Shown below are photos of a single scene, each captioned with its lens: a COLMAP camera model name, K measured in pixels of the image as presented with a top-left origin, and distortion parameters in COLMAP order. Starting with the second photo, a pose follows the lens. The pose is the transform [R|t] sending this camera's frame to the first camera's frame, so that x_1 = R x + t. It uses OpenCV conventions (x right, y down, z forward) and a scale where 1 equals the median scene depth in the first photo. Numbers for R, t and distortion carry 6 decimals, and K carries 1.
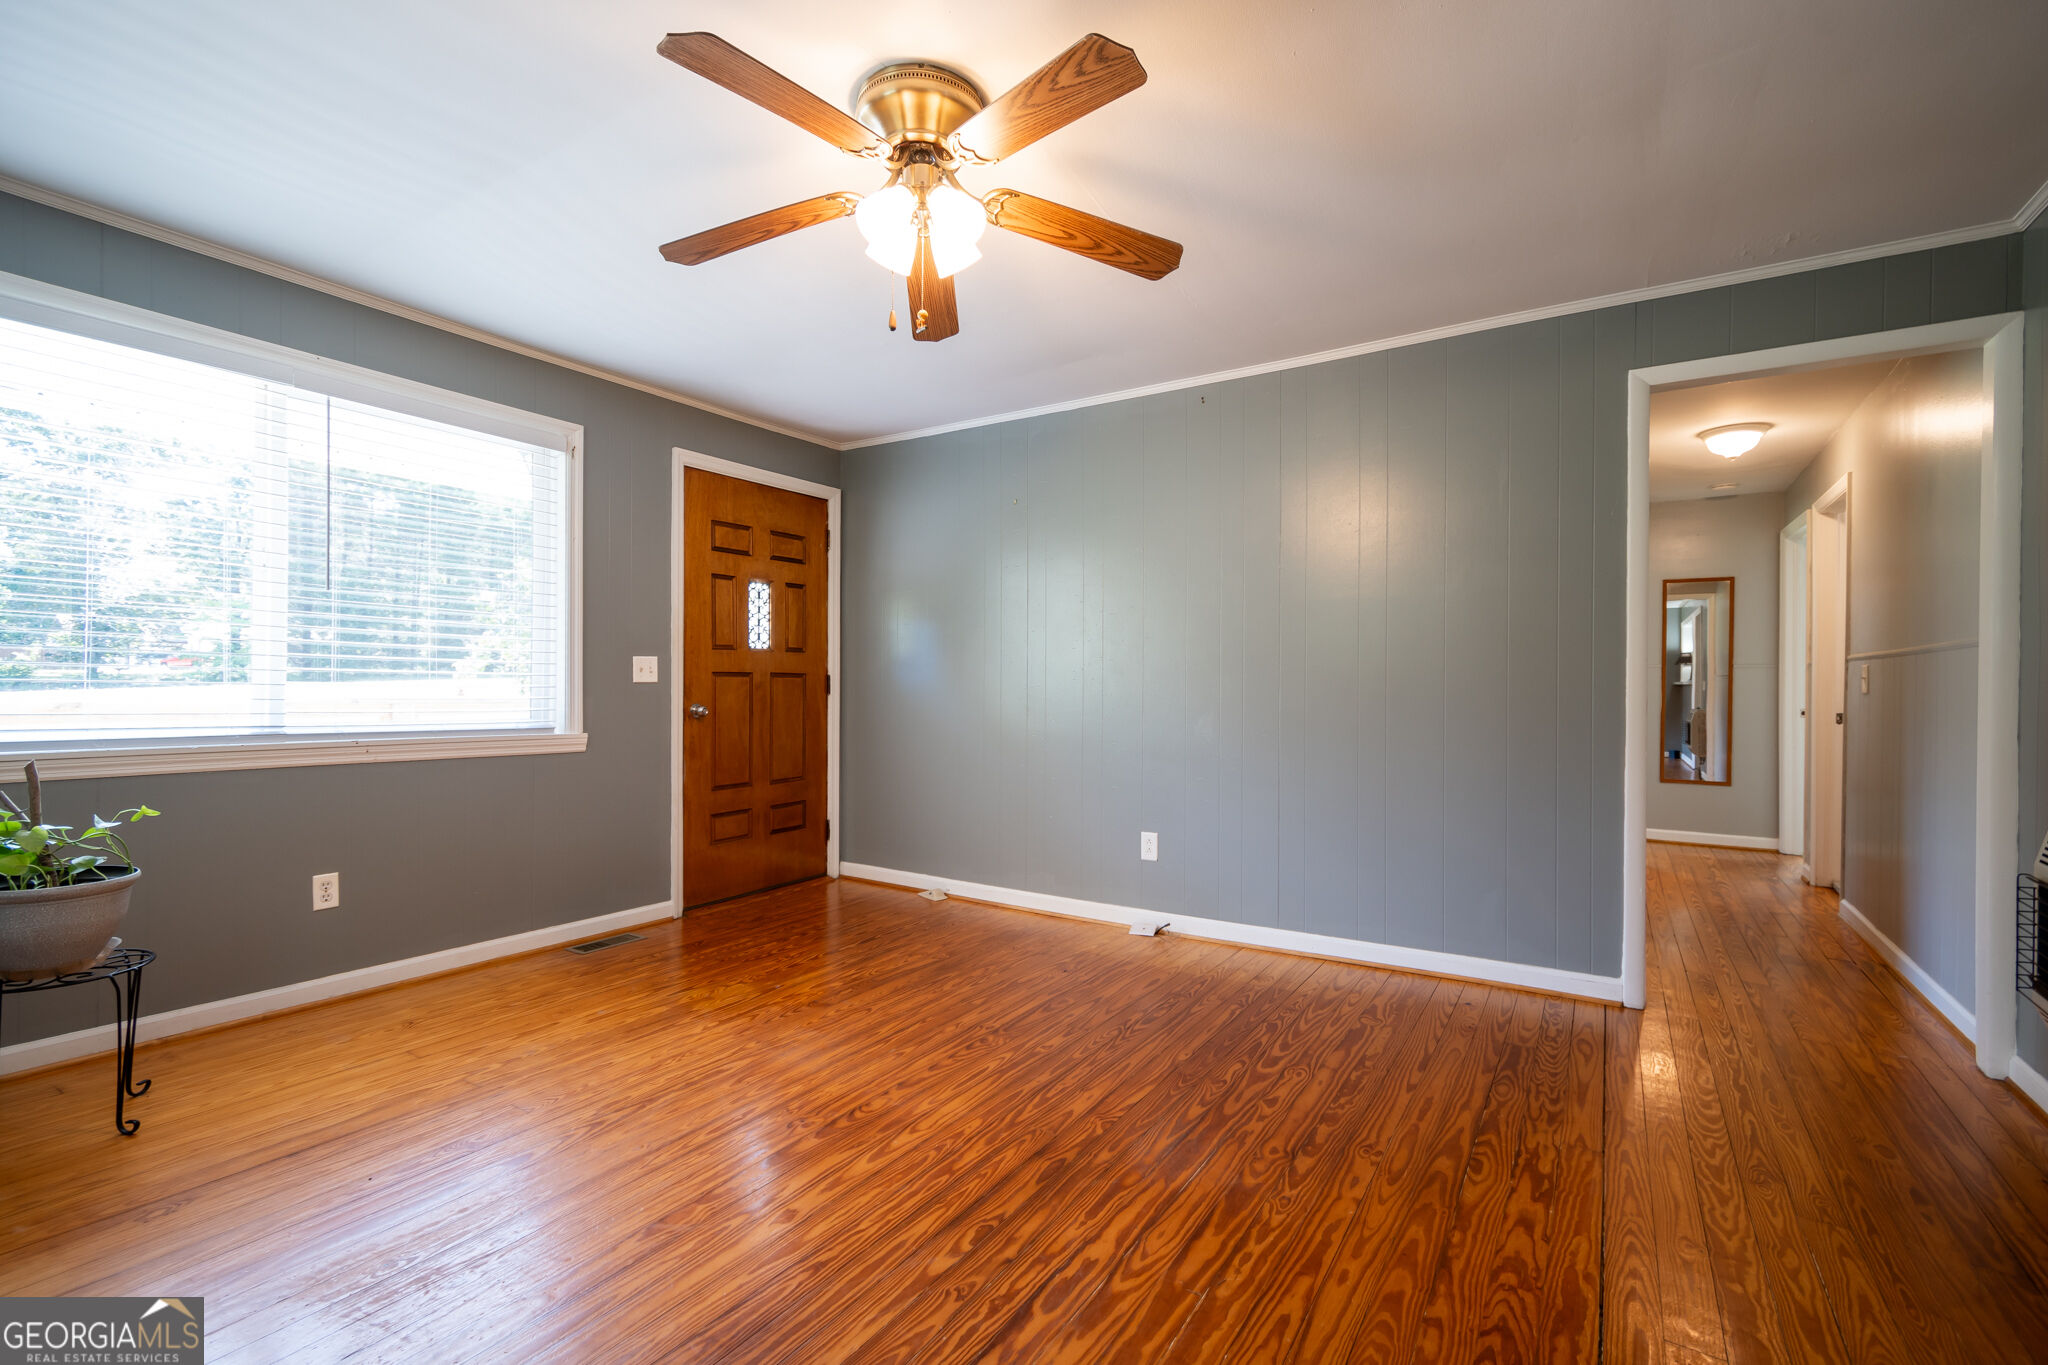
lens RADIAL K [[901.3, 0, 1027.4], [0, 901.3, 682.8], [0, 0, 1]] dist [0.007392, -0.007237]
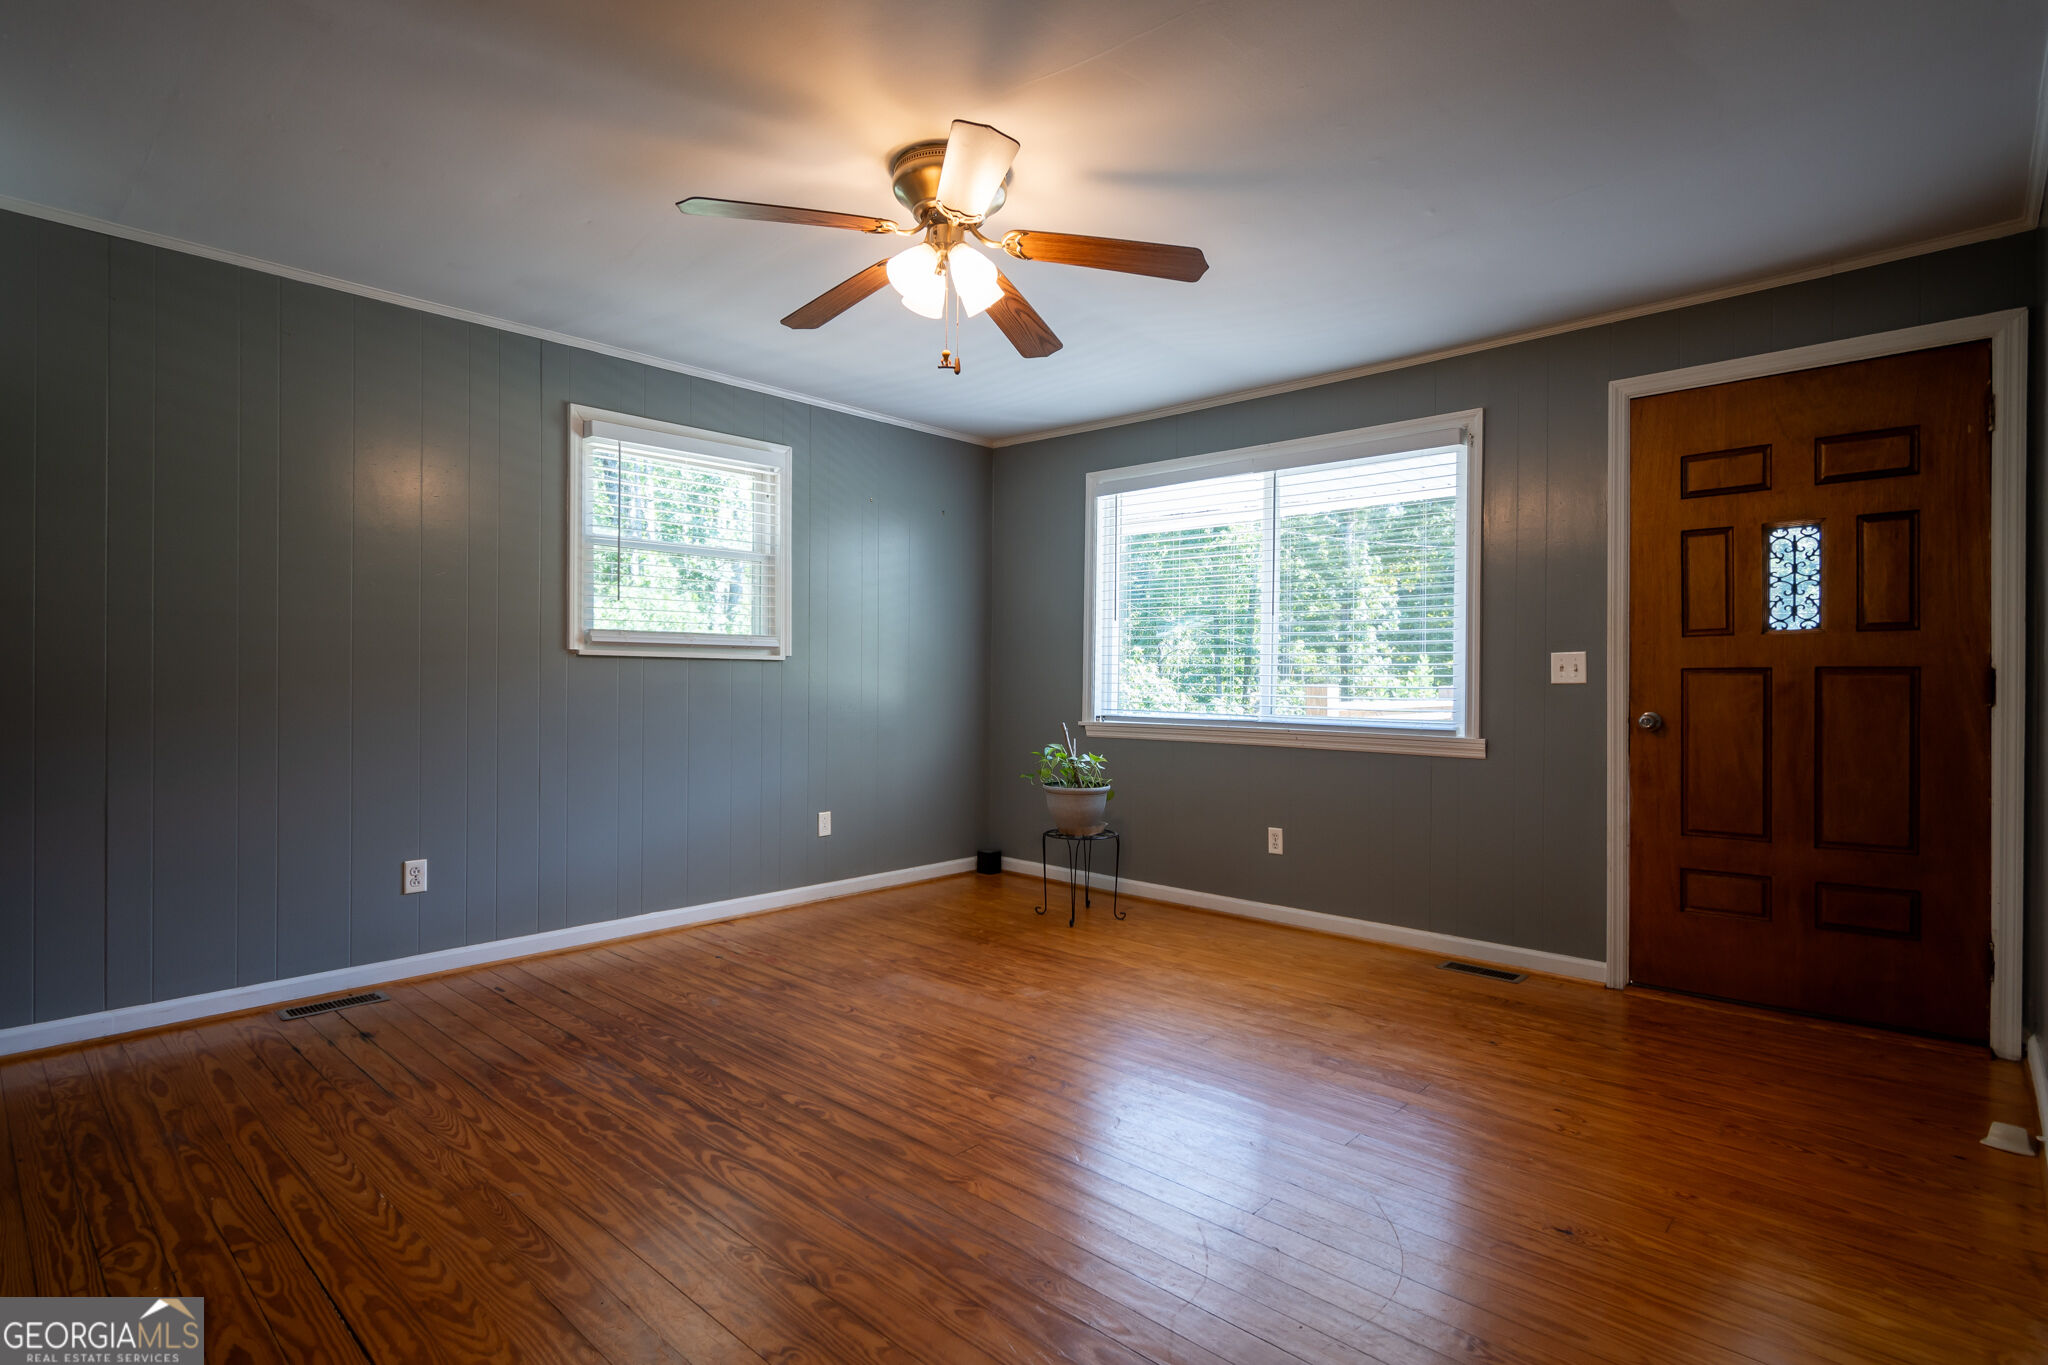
lens RADIAL K [[1003.2, 0, 1024.0], [0, 1003.2, 682.5], [0, 0, 1]] dist [0.001675, -0.000076]
pose [[-0.173085, -0.008526, -0.984870, 0.751826], [-0.002901, 0.999963, -0.008147, 0.010033], [0.984903, 0.001447, -0.173103, 0.891460]]
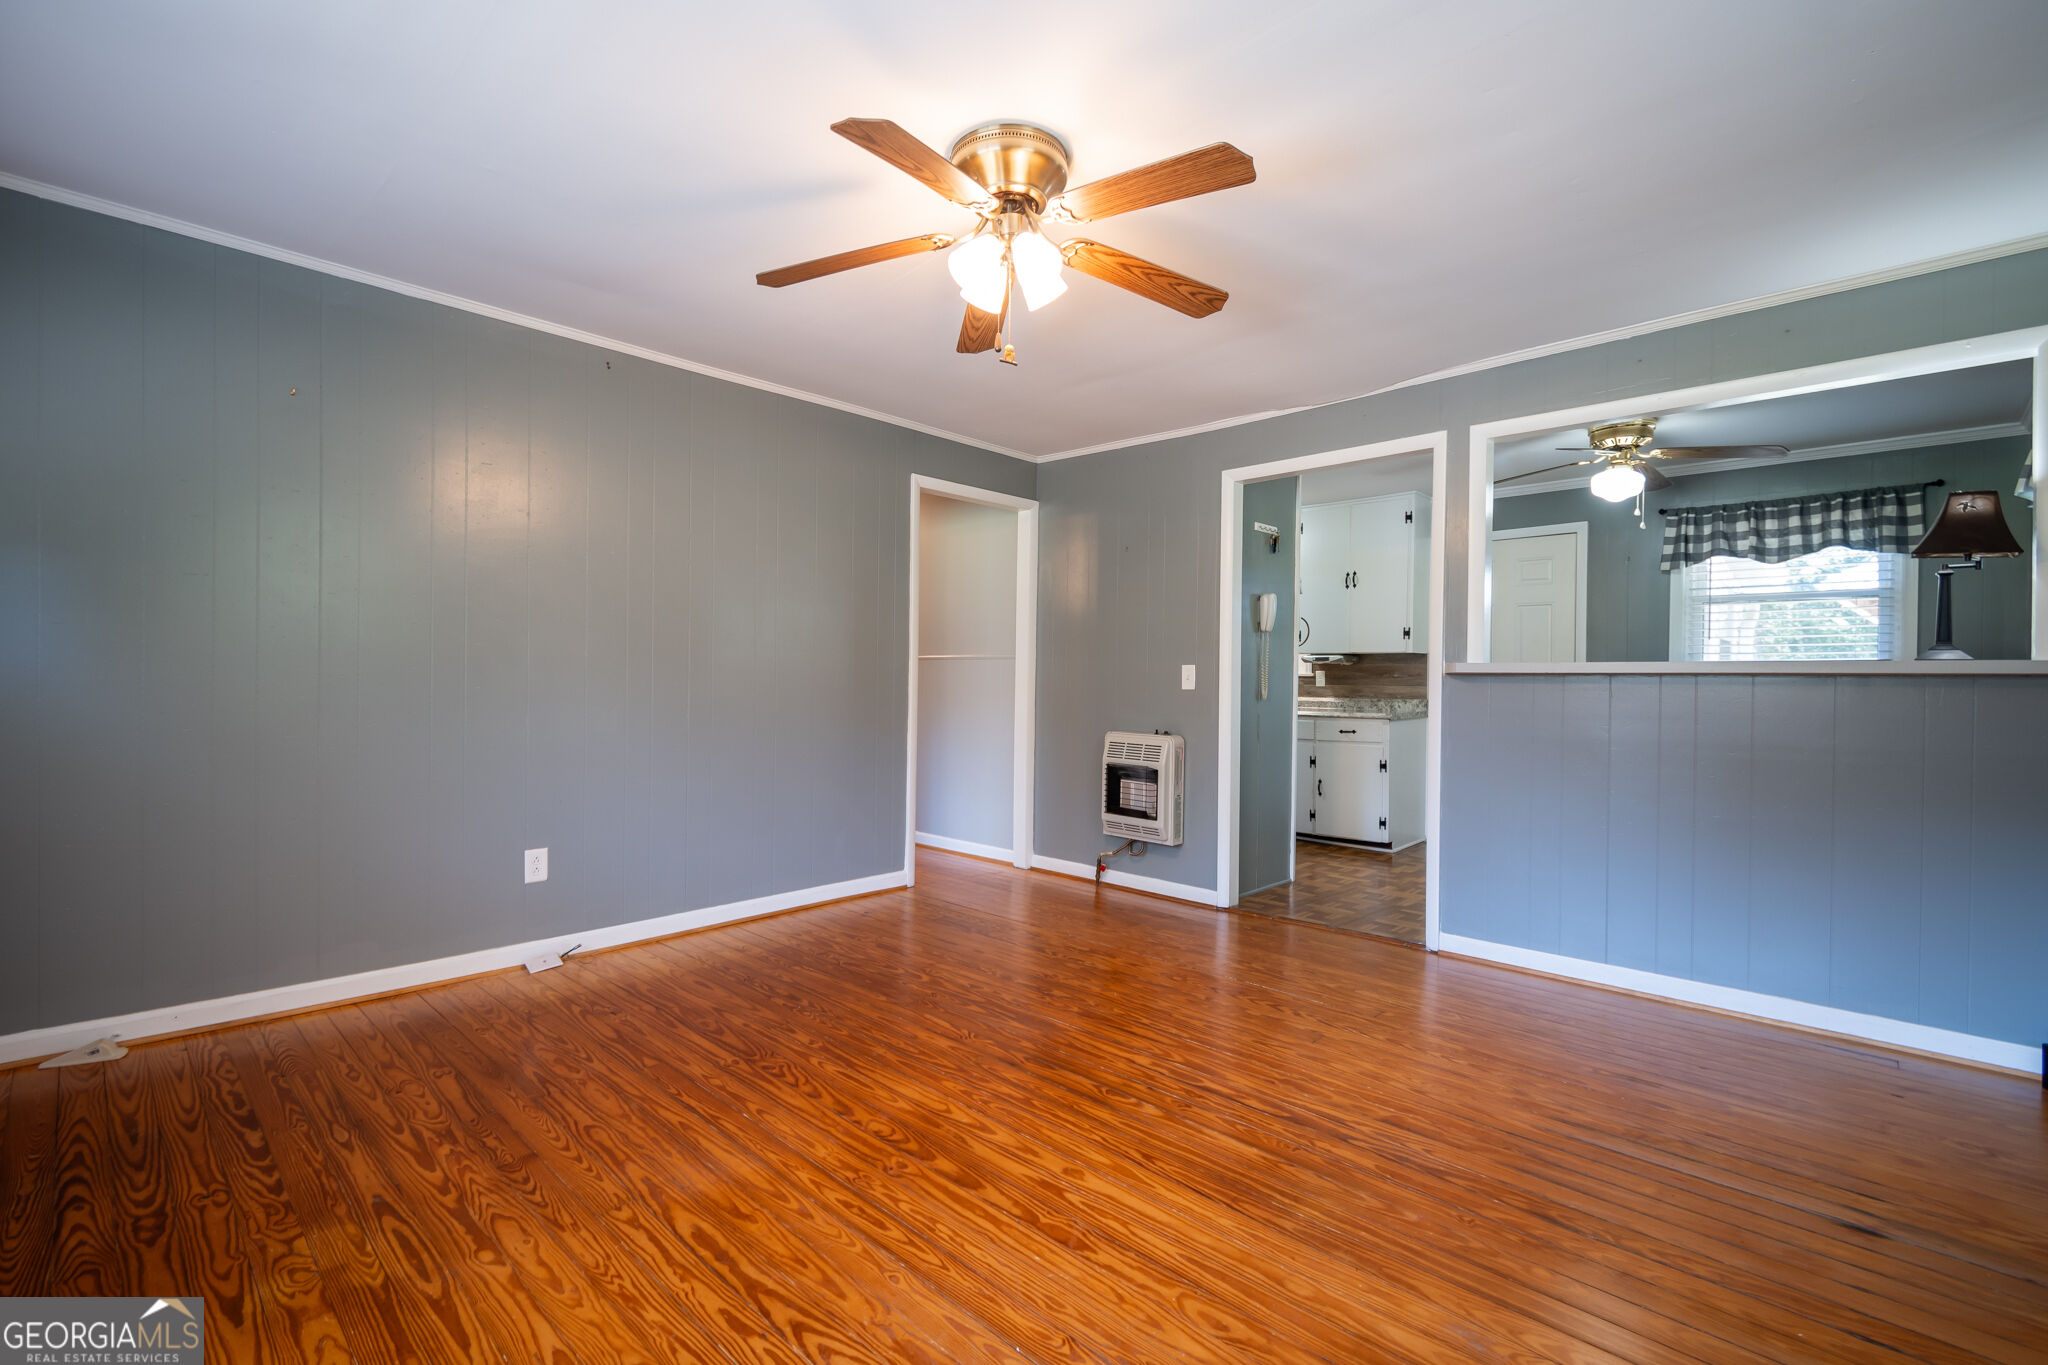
lens RADIAL K [[901.3, 0, 1027.4], [0, 901.3, 682.8], [0, 0, 1]] dist [0.007392, -0.007237]
pose [[0.189335, -0.005948, 0.981895, -0.809866], [-0.014935, 0.999849, 0.008936, -0.006928], [-0.981799, -0.016356, 0.189218, 0.515702]]
